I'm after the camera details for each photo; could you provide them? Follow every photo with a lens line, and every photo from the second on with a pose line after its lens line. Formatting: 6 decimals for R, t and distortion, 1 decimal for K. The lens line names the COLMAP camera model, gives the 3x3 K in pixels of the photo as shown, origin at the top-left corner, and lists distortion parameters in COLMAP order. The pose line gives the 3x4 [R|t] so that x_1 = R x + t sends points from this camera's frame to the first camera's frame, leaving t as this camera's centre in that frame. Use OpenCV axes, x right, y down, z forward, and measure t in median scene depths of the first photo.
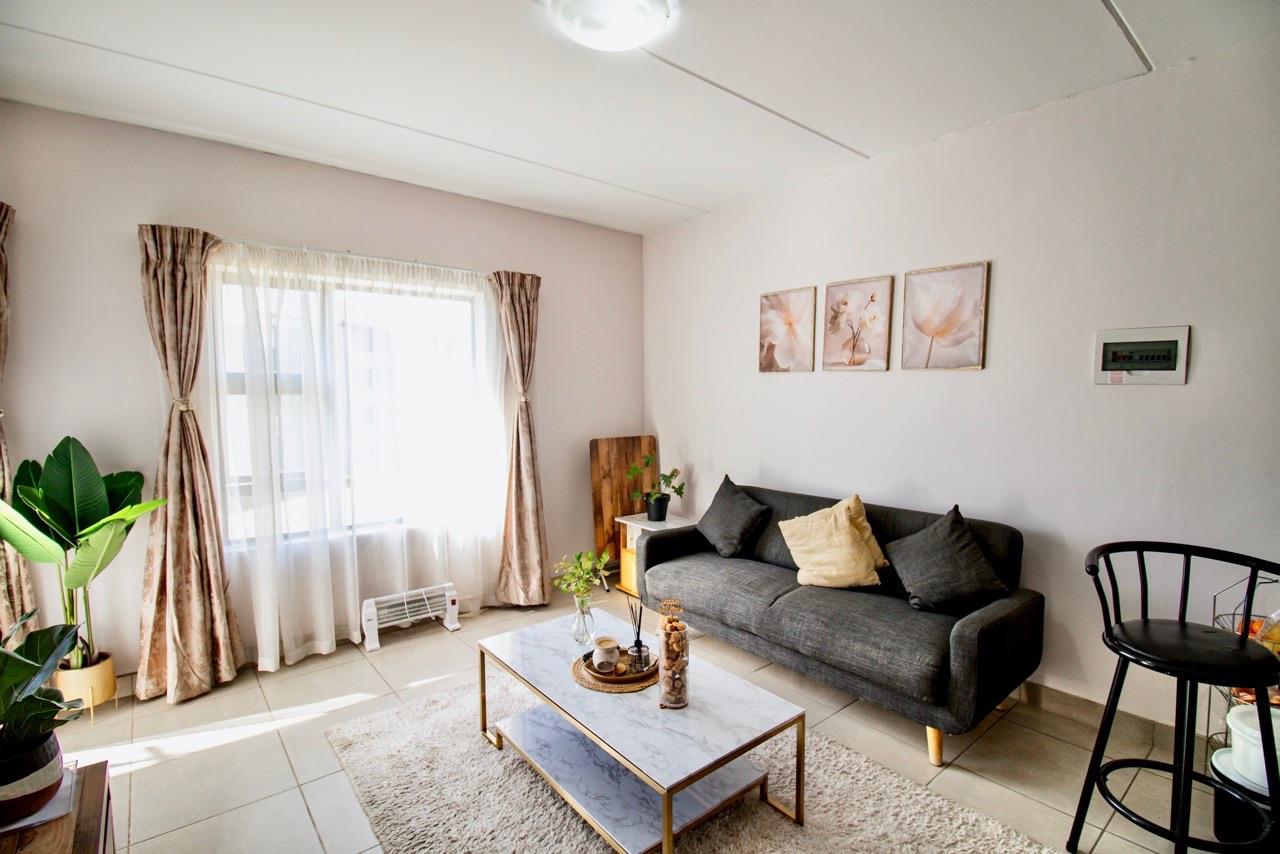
lens RADIAL K [[590.2, 0, 647.8], [0, 590.2, 425.1], [0, 0, 1]] dist [-0.011341, -0.007565]
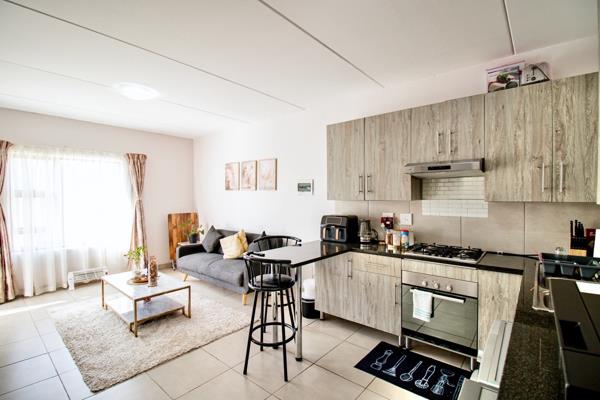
lens RADIAL K [[276.6, 0, 302.0], [0, 276.6, 200.0], [0, 0, 1]] dist [-0.011341, -0.007565]
pose [[0.983455, -0.000868, 0.181152, 0.357236], [0.008357, 0.999141, -0.040583, 0.019903], [-0.180961, 0.041426, 0.982617, -0.462434]]
